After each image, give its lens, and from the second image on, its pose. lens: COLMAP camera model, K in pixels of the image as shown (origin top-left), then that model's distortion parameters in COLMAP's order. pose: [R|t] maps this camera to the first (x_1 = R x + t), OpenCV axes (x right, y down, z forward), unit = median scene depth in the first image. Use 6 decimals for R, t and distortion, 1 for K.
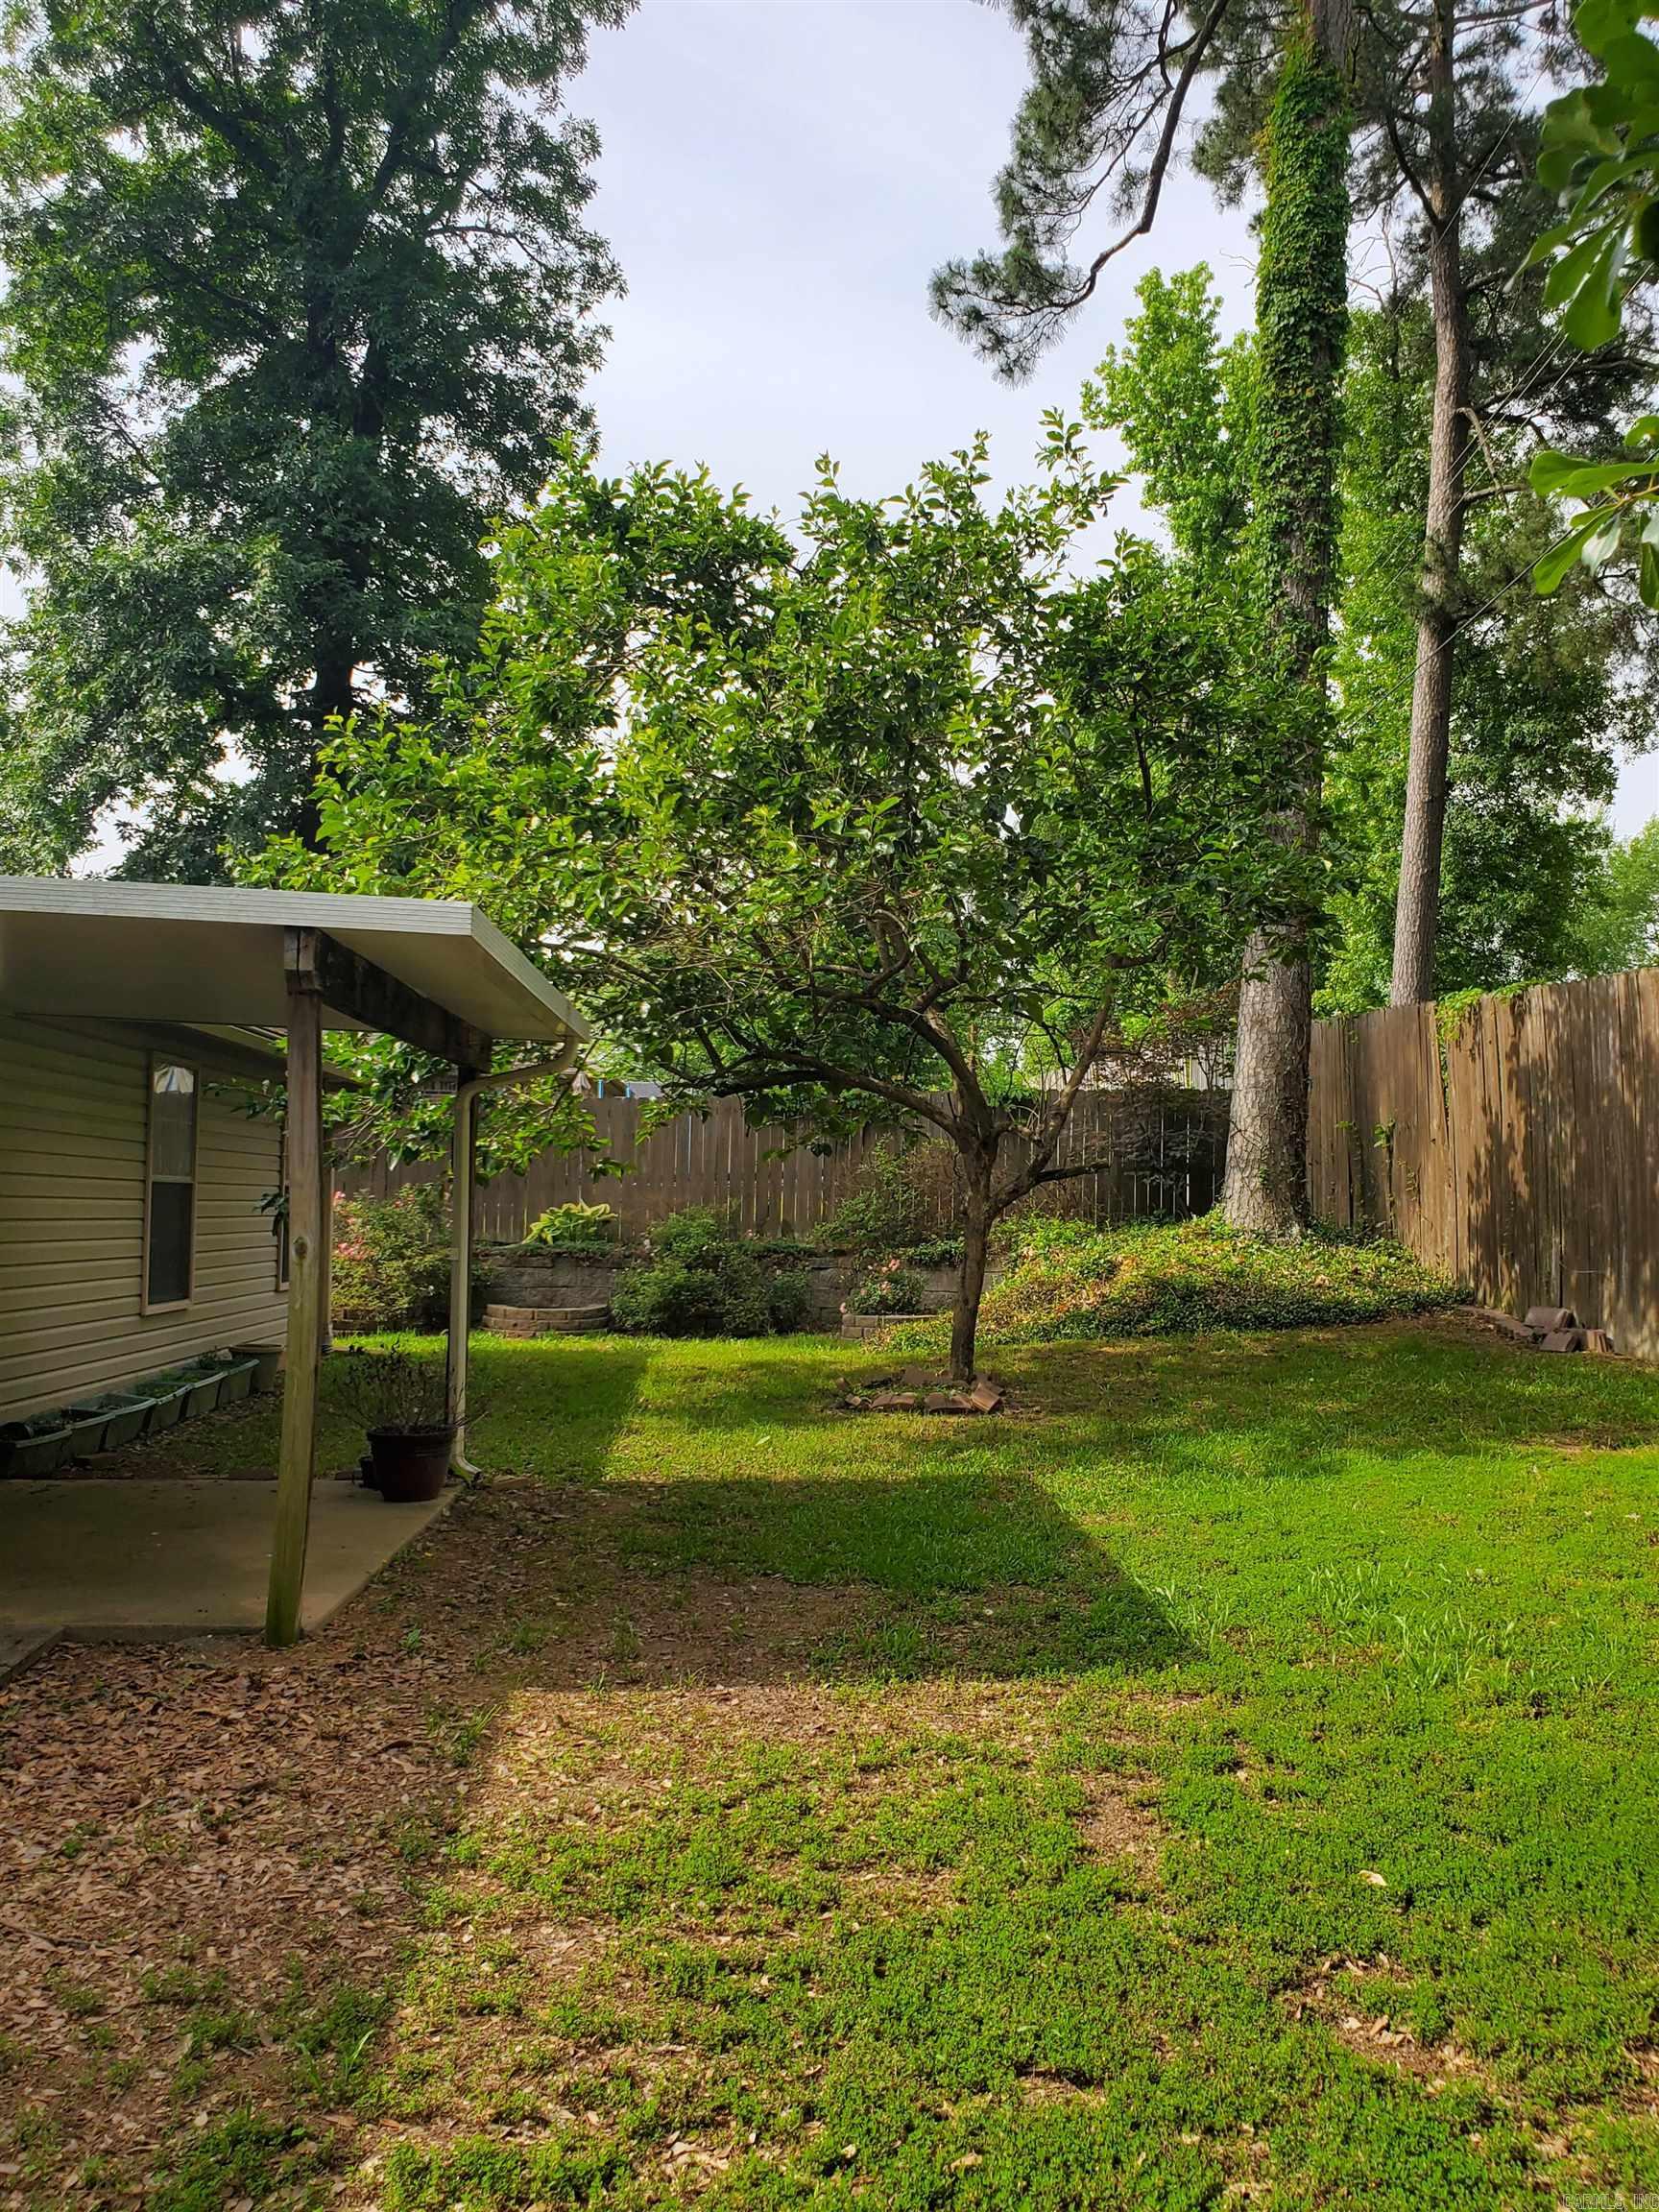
lens RADIAL K [[1742.8, 0, 829.5], [0, 1742.8, 1106.0], [0, 0, 1]] dist [0.000419, 0.017387]
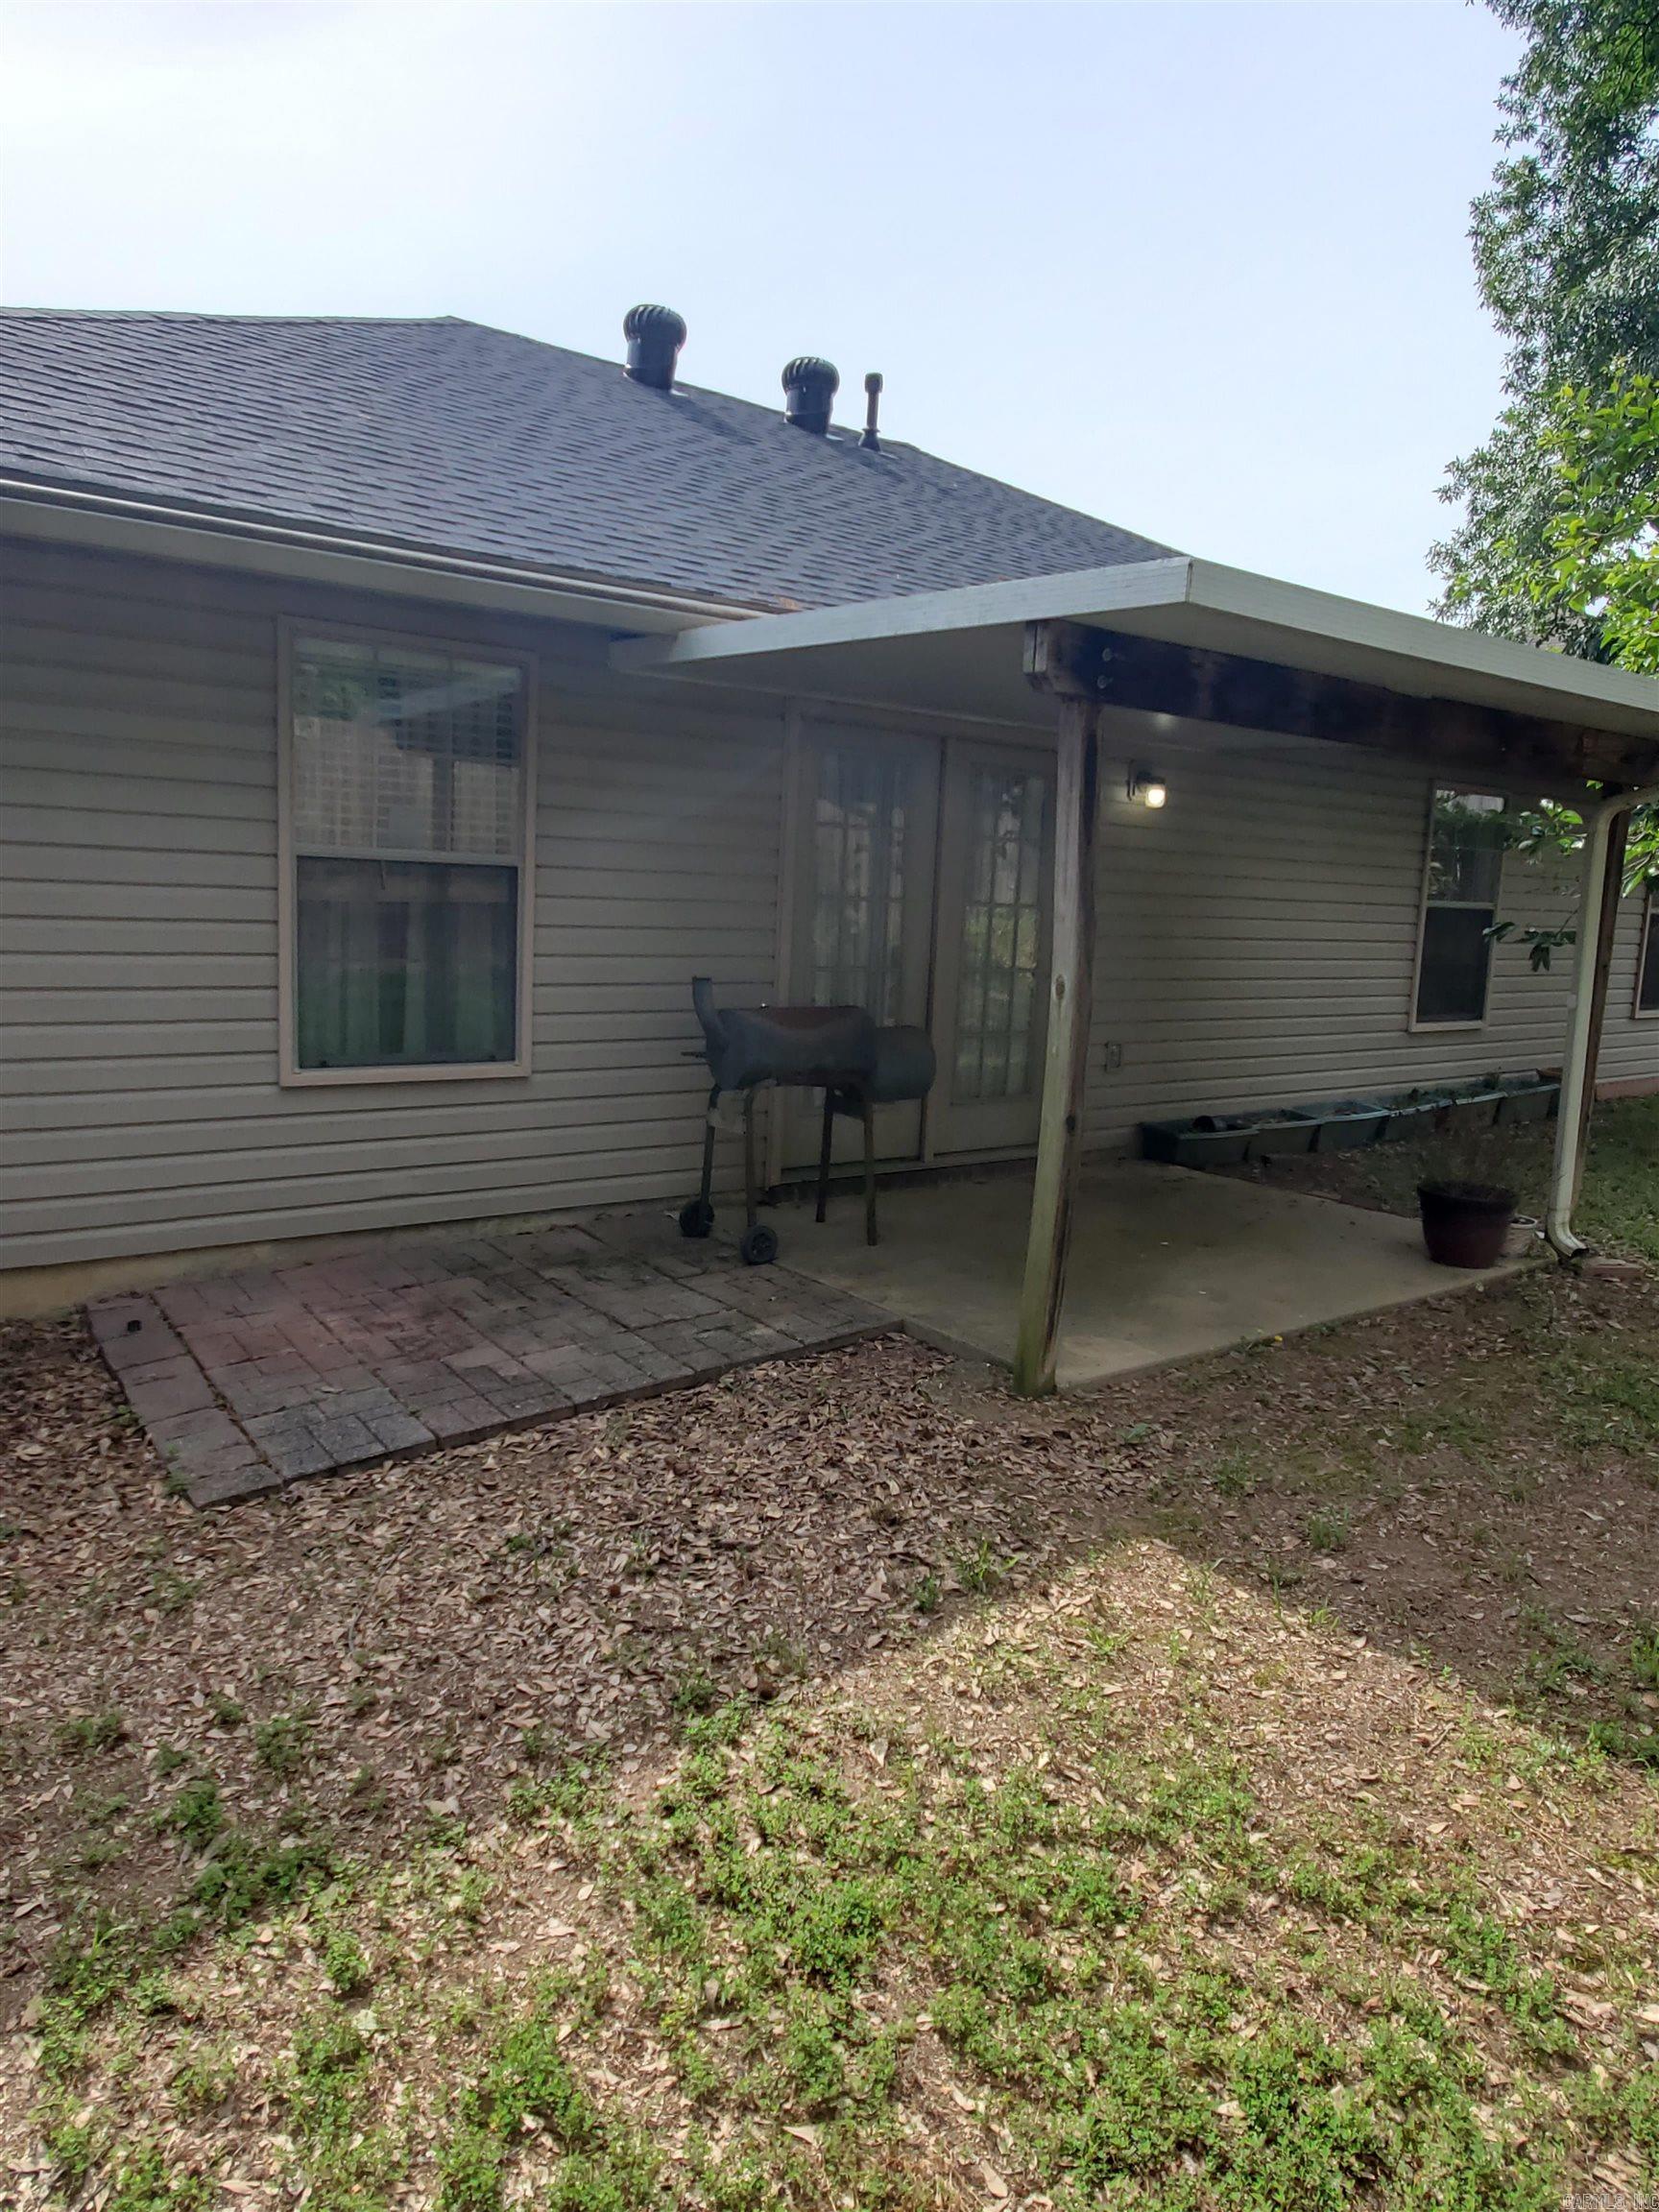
lens RADIAL K [[1405.0, 0, 829.5], [0, 1405.0, 1106.0], [0, 0, 1]] dist [0.006533, 0.001354]
pose [[0.590747, 0.140676, -0.794499, 0.225538], [0.010605, 0.983245, 0.181981, 0.006727], [0.806787, -0.115930, 0.579357, 0.483059]]
